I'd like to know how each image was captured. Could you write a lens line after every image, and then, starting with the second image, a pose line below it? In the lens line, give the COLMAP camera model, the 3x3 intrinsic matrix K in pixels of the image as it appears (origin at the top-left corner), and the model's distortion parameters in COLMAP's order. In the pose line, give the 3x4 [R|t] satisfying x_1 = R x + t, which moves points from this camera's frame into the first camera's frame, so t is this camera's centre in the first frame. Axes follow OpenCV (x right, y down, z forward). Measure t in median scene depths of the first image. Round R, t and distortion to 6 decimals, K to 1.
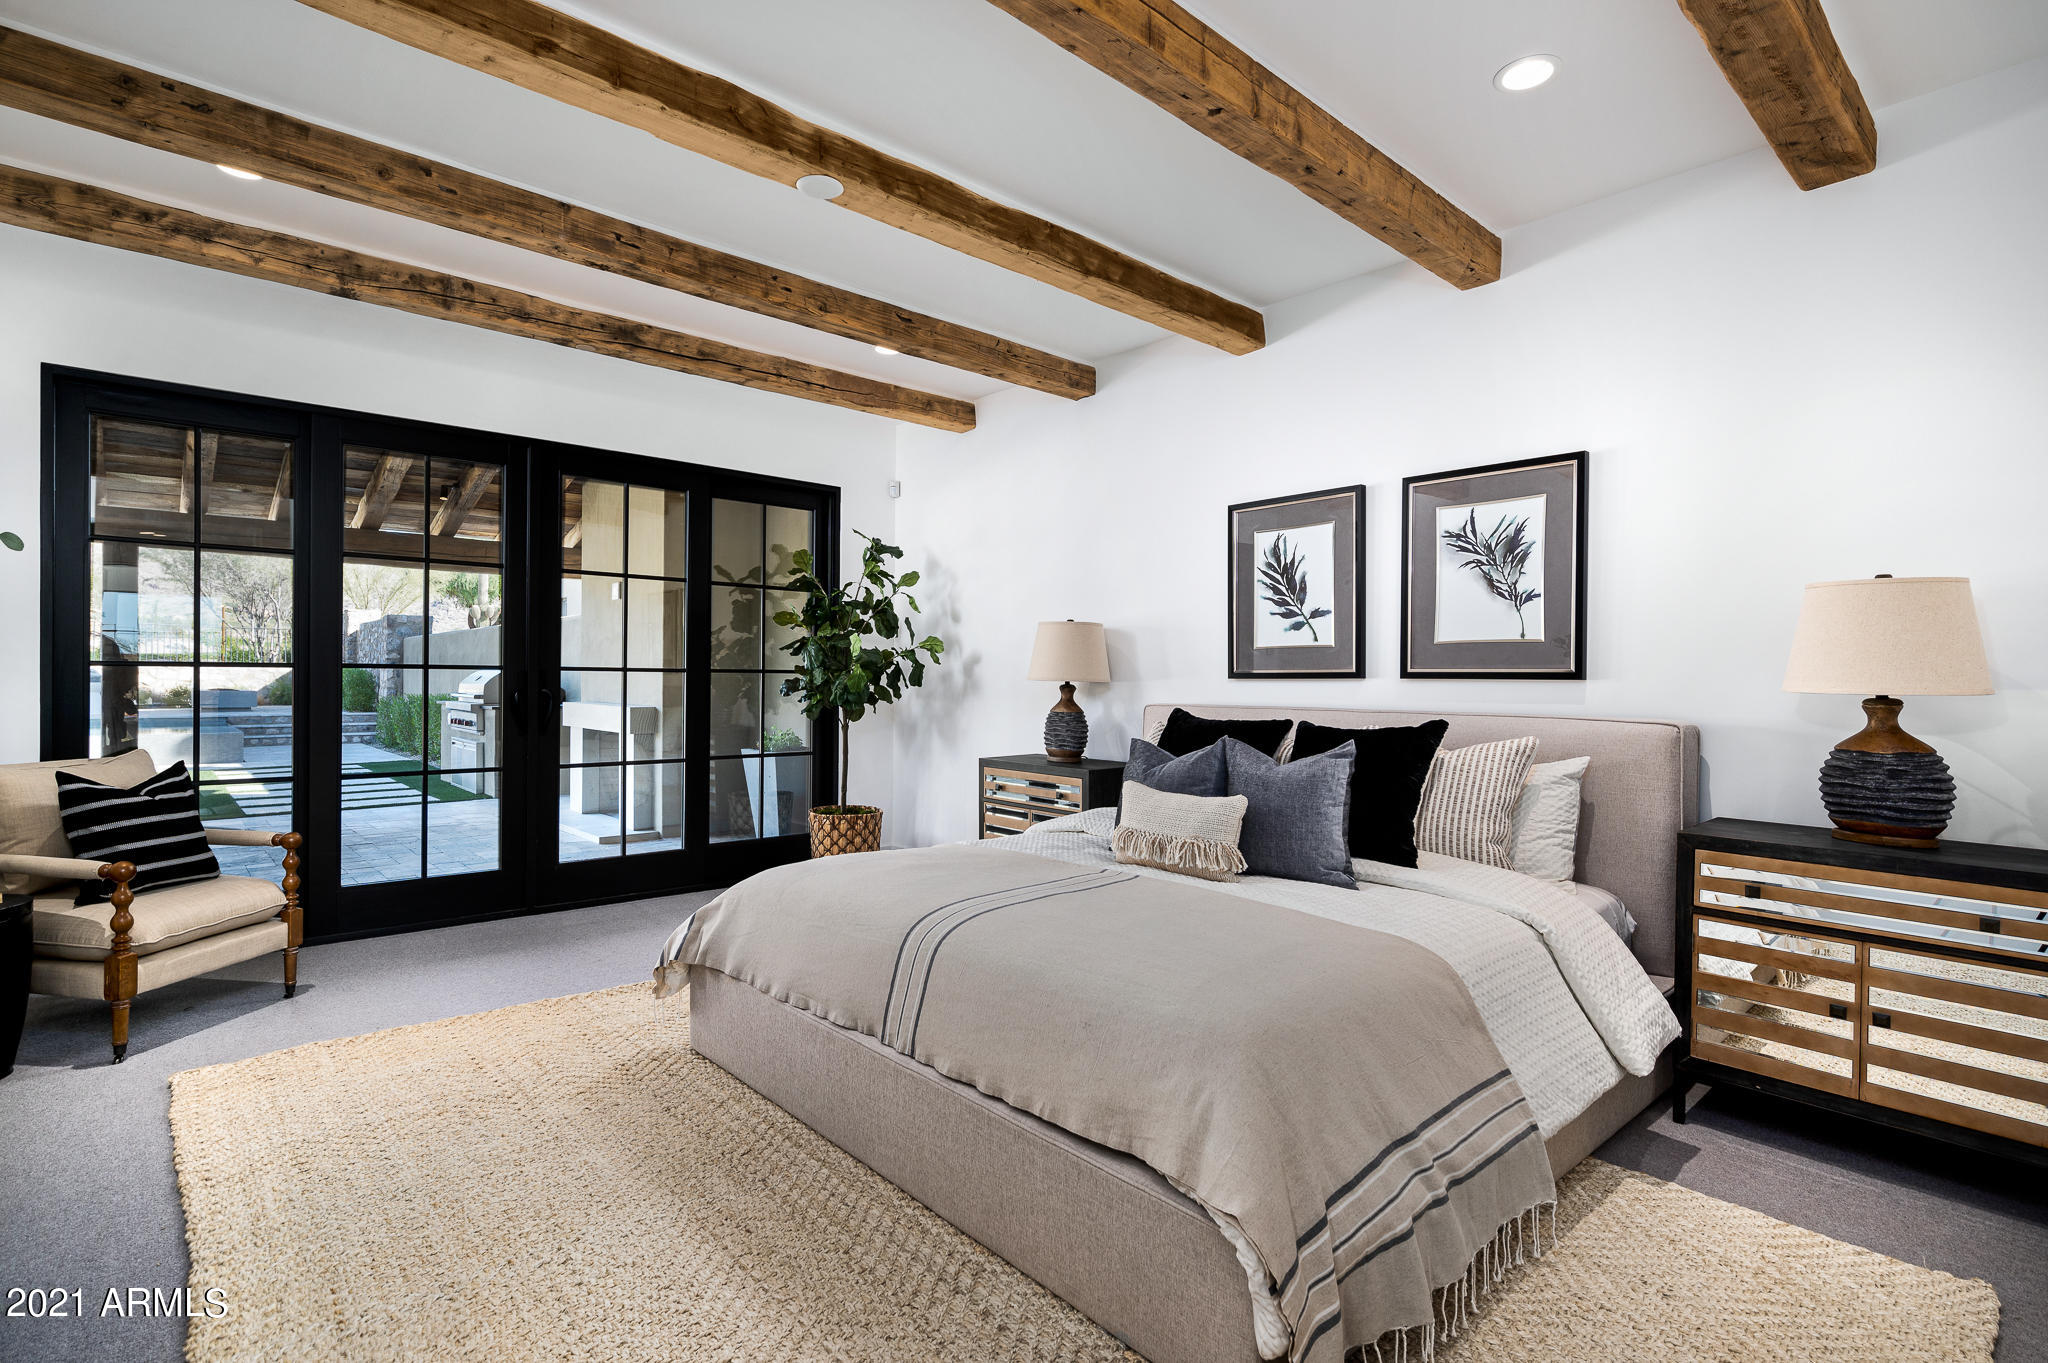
lens RADIAL K [[999.1, 0, 1024.0], [0, 999.1, 681.5], [0, 0, 1]] dist [0.000040, -0.000526]
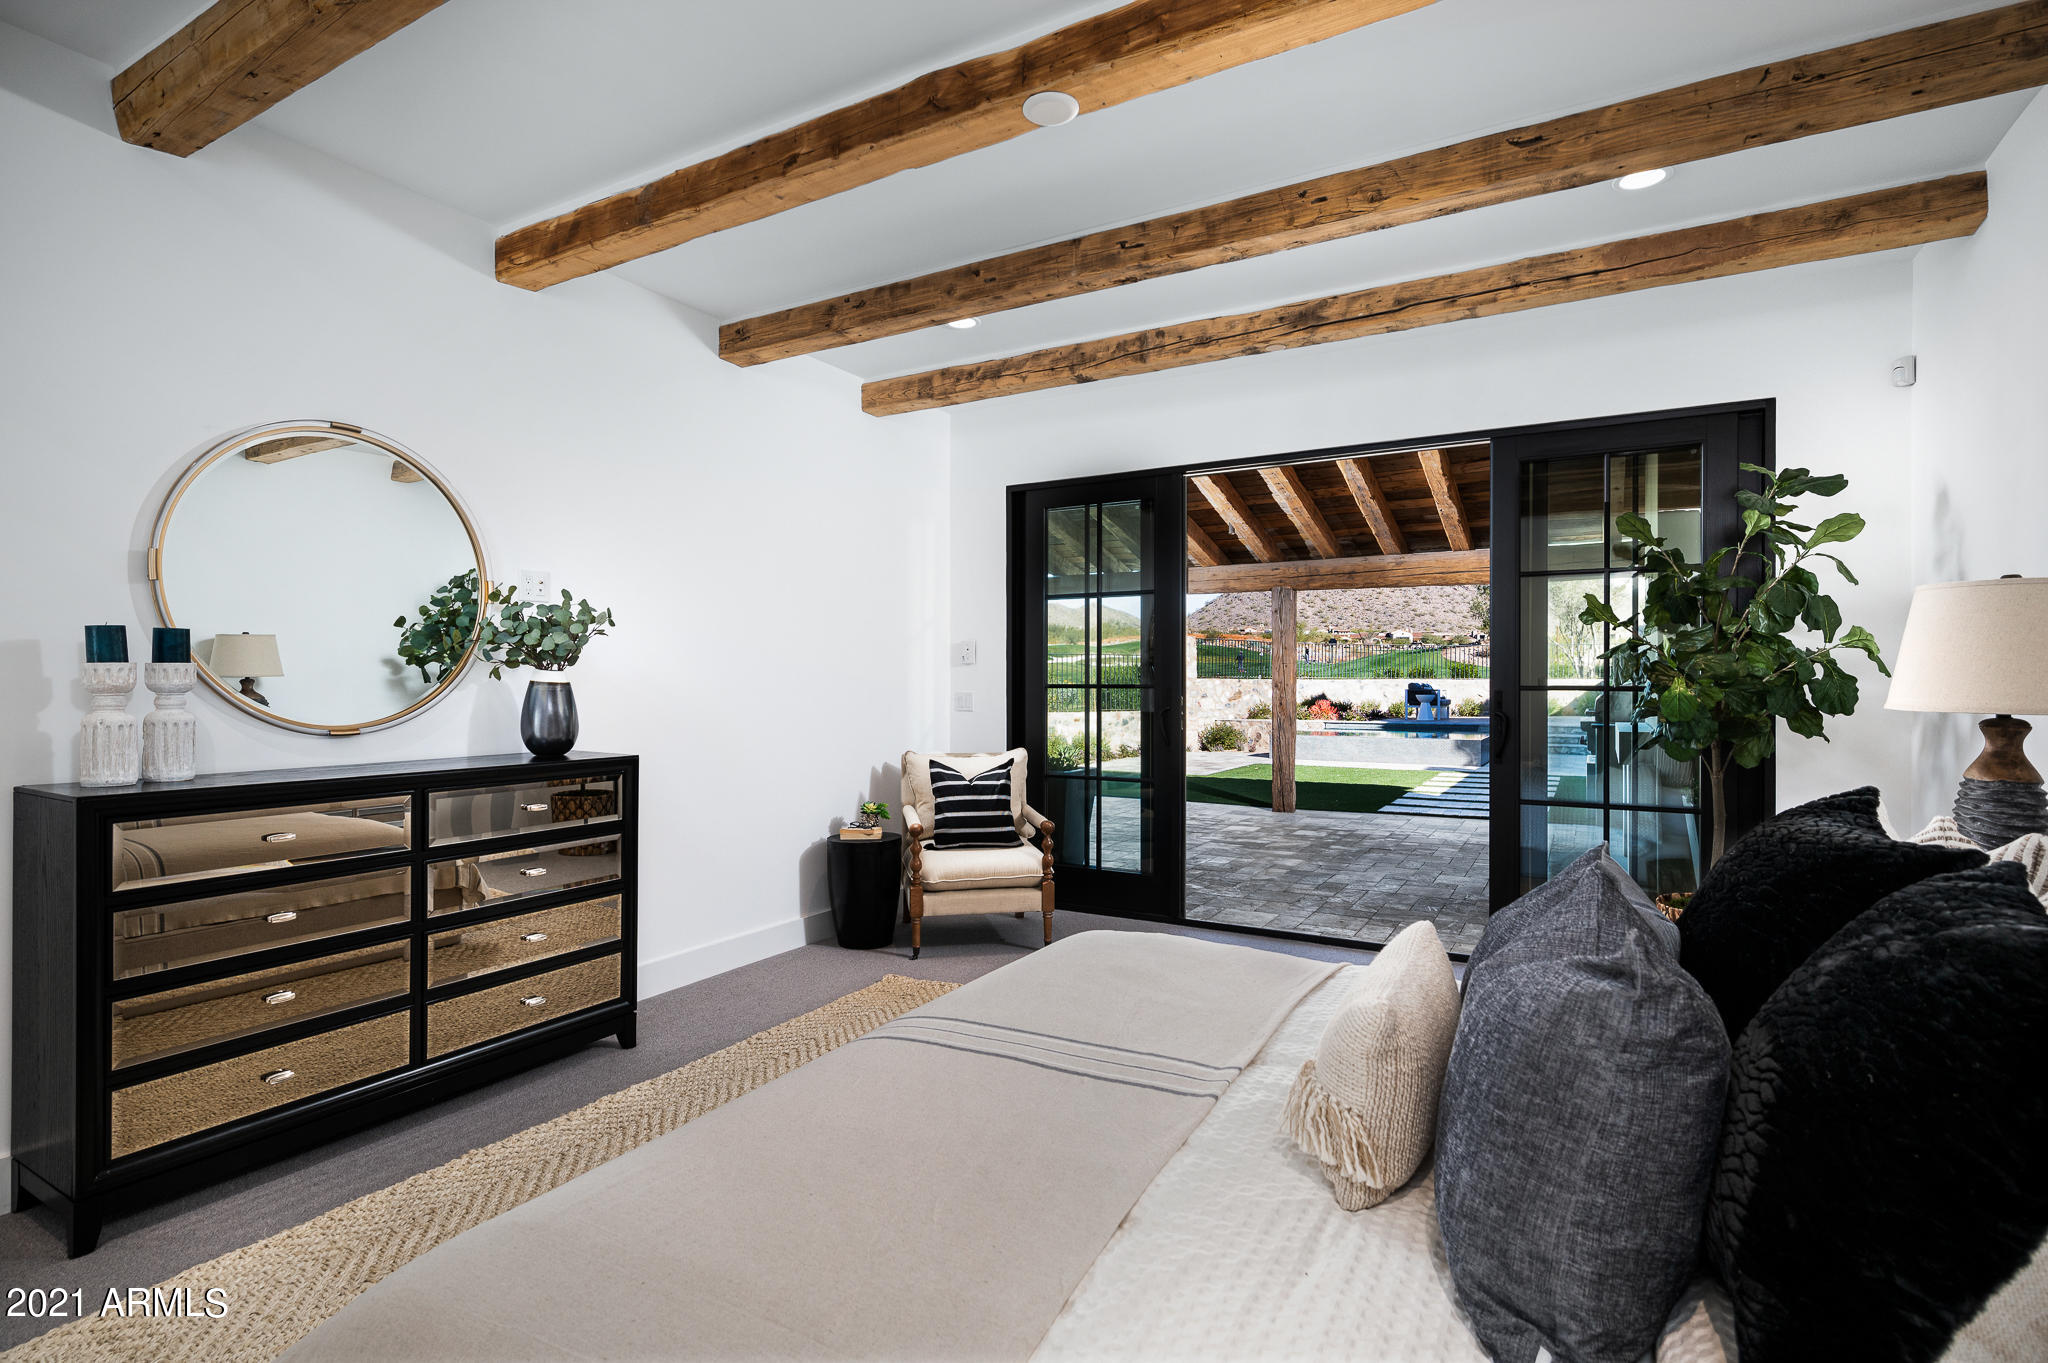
lens RADIAL K [[999.1, 0, 1024.0], [0, 999.1, 681.5], [0, 0, 1]] dist [0.000040, -0.000526]
pose [[0.301443, -0.009728, -0.953435, 0.431968], [-0.002218, 0.999938, -0.010904, -0.010540], [0.953482, 0.005402, 0.301402, 0.555325]]
